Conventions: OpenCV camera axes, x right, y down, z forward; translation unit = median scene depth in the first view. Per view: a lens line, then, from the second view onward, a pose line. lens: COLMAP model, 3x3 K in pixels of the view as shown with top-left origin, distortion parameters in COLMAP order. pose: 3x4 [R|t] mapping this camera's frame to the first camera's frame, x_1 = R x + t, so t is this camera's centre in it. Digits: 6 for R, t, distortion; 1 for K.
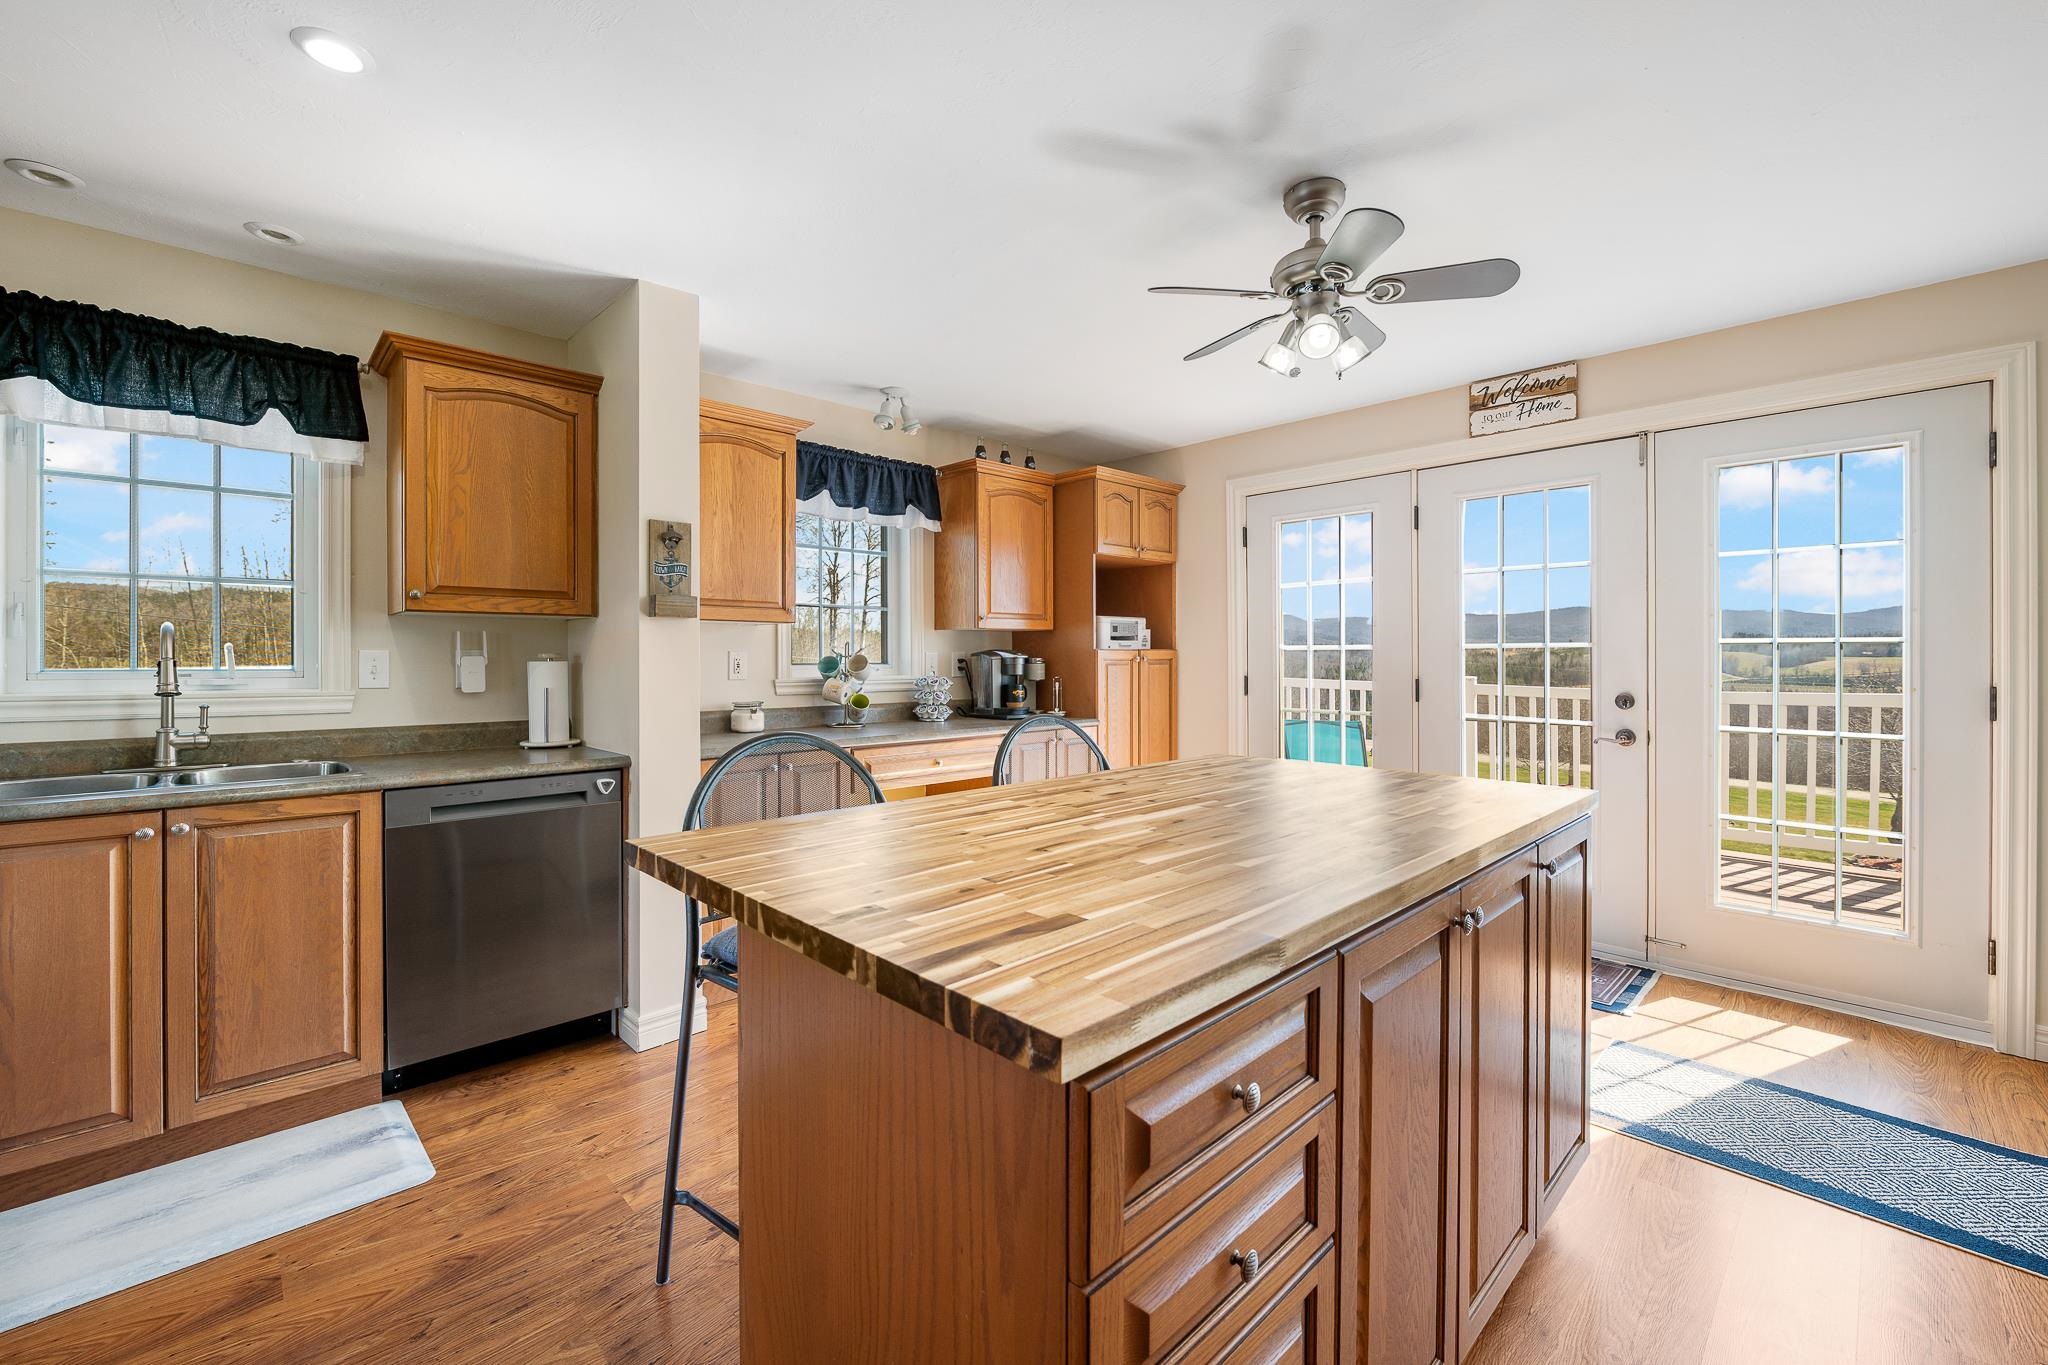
lens RADIAL K [[831.3, 0, 1024.4], [0, 831.3, 660.7], [0, 0, 1]] dist [-0.007918, -0.001381]
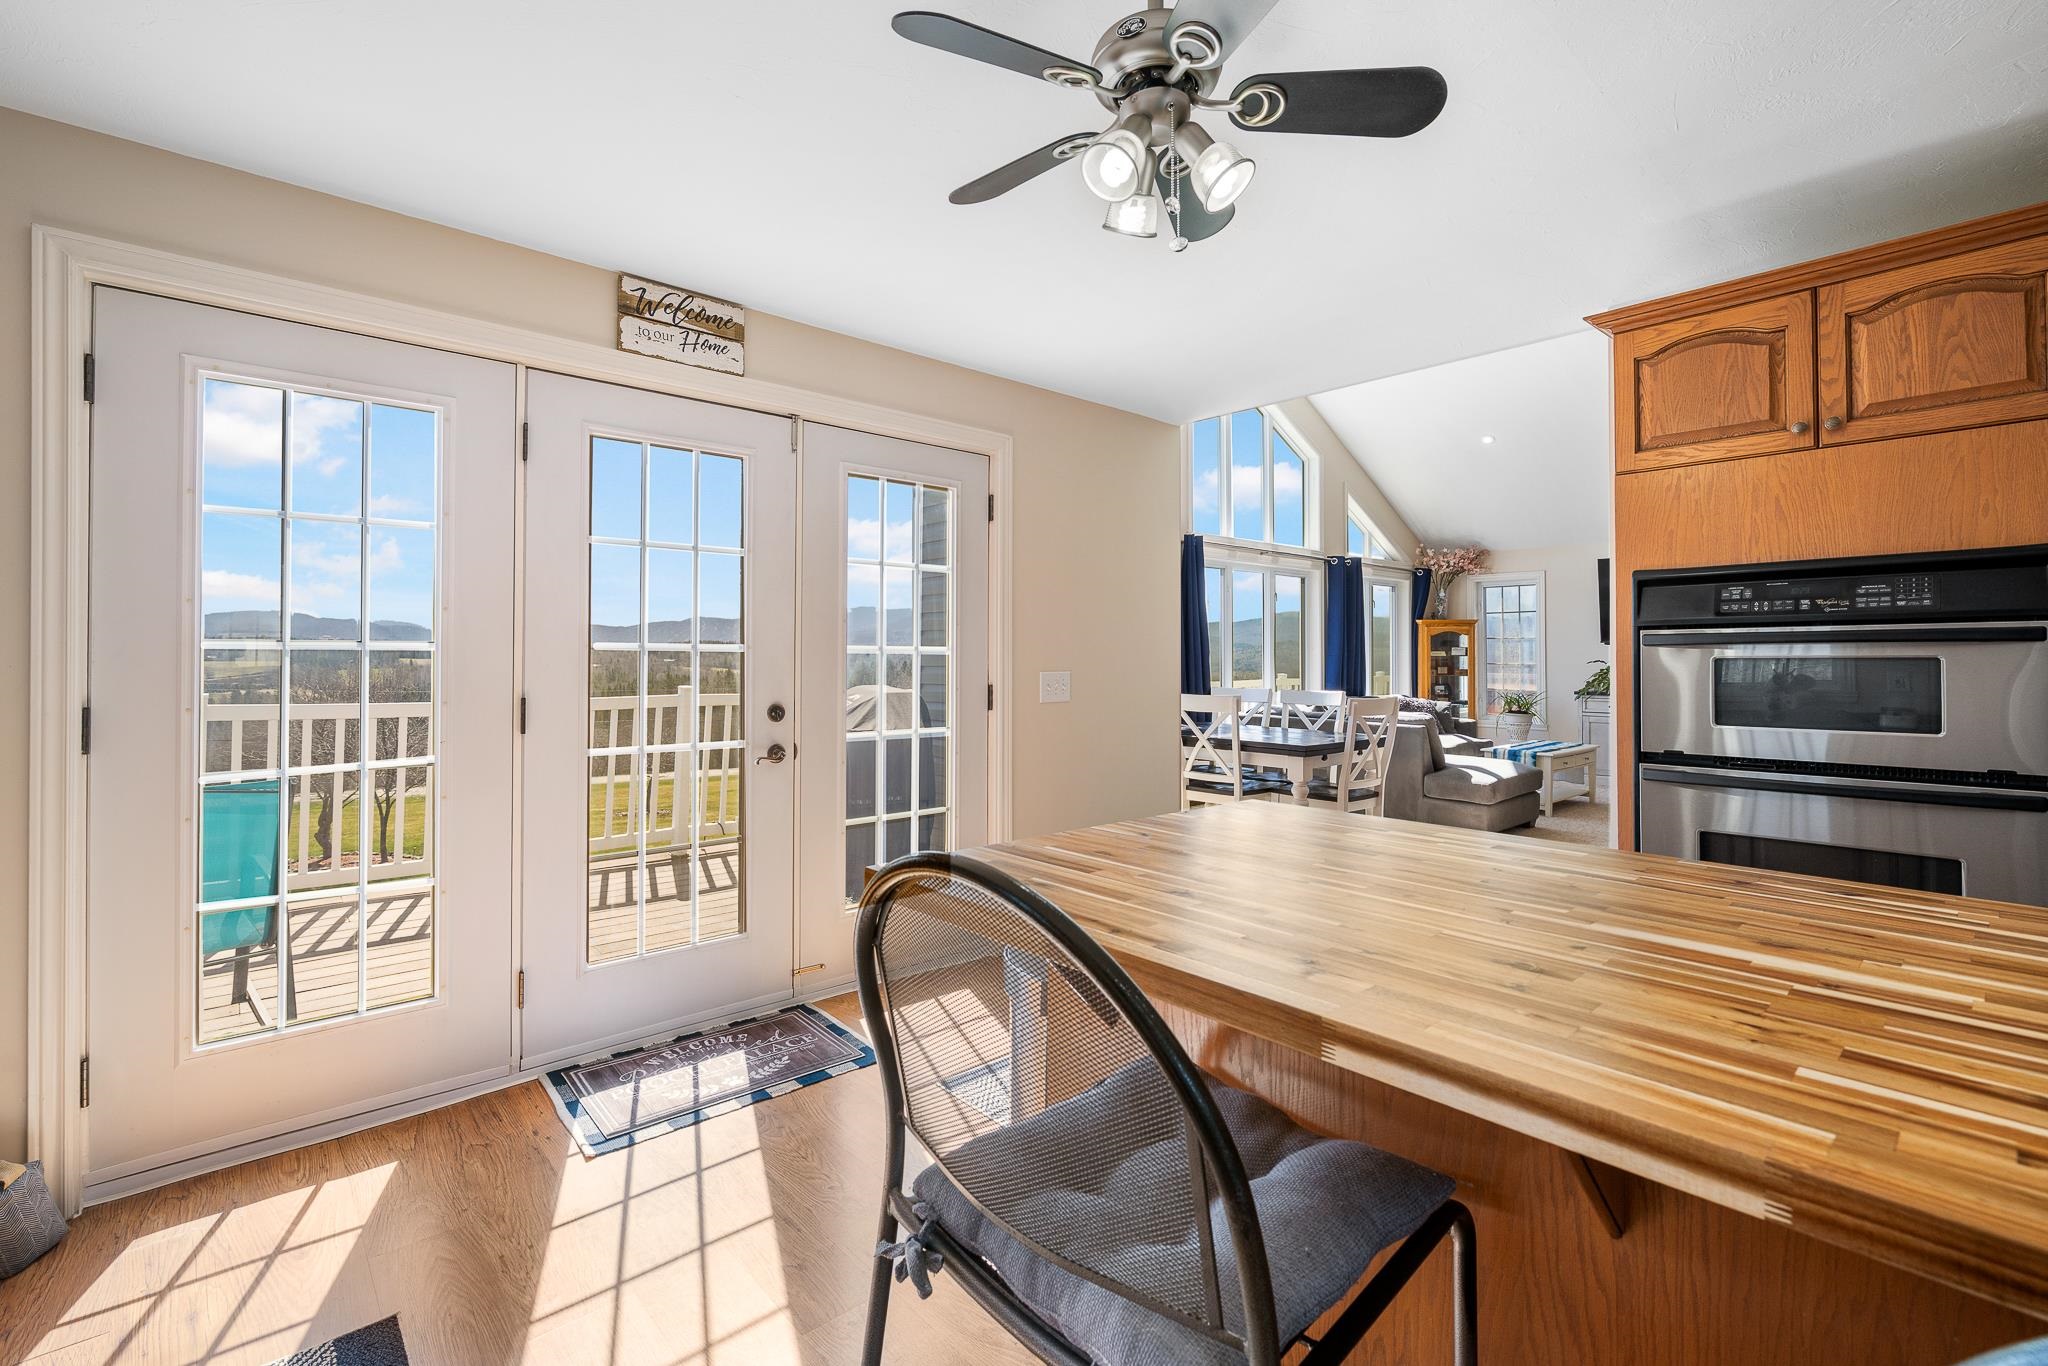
lens RADIAL K [[886.7, 0, 1004.5], [0, 886.7, 650.1], [0, 0, 1]] dist [-0.010572, -0.000185]
pose [[0.040475, 0.011758, 0.999111, -0.255167], [0.005734, 0.999912, -0.011999, -0.006584], [-0.999164, 0.006214, 0.040404, 0.870520]]
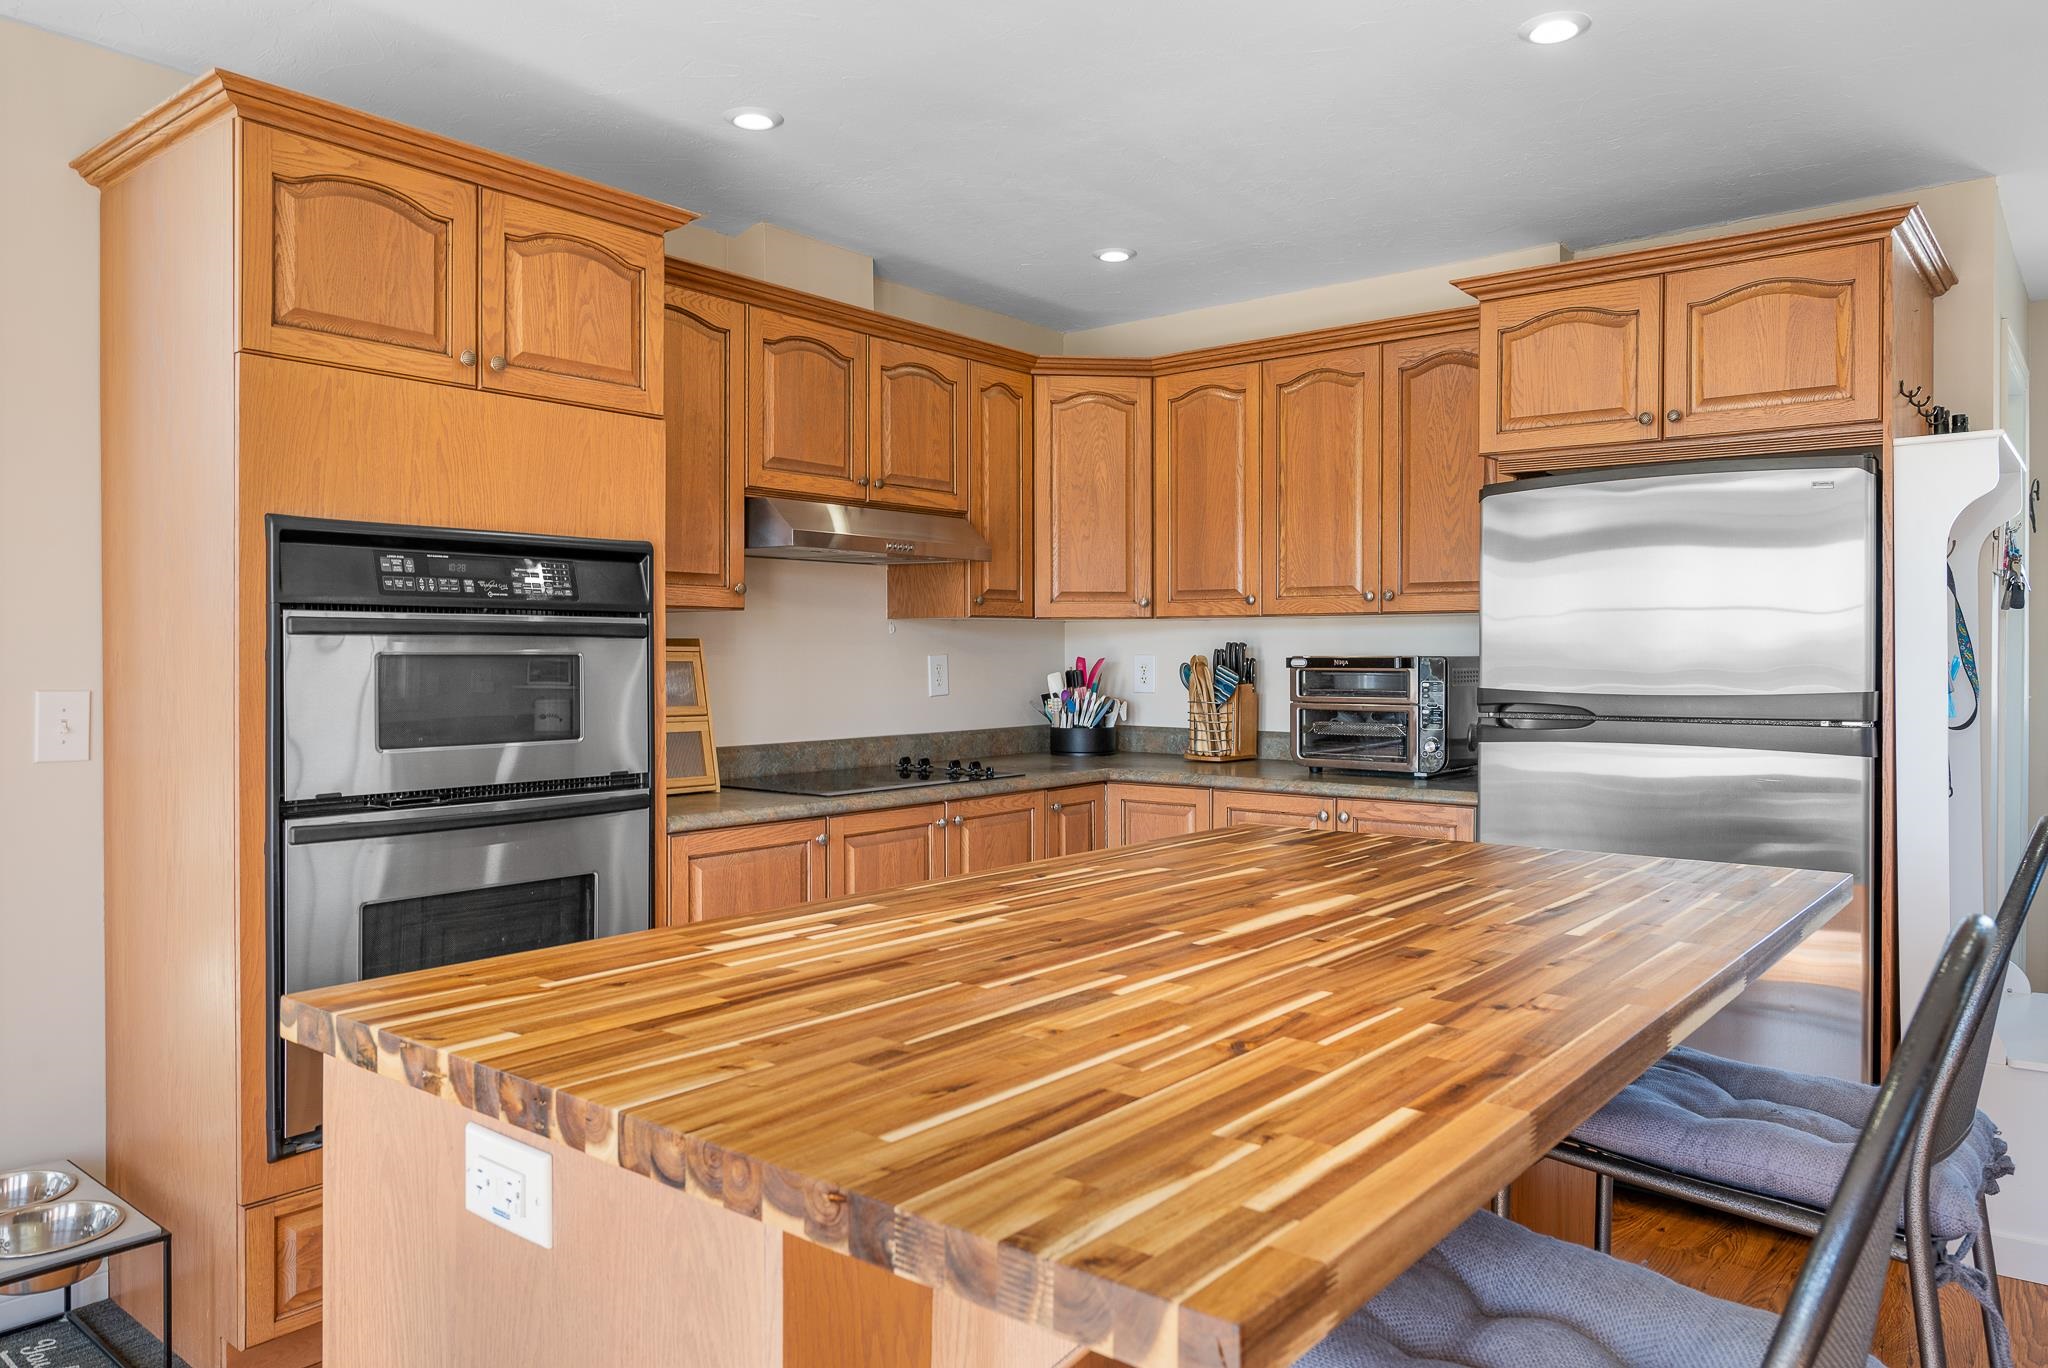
lens RADIAL K [[1394.1, 0, 1012.9], [0, 1394.1, 665.3], [0, 0, 1]] dist [-0.002267, 0.003007]
pose [[-0.992052, 0.000374, -0.125831, 0.299265], [-0.000898, 0.999949, 0.010050, -0.007380], [0.125829, 0.010083, -0.992001, 1.199638]]
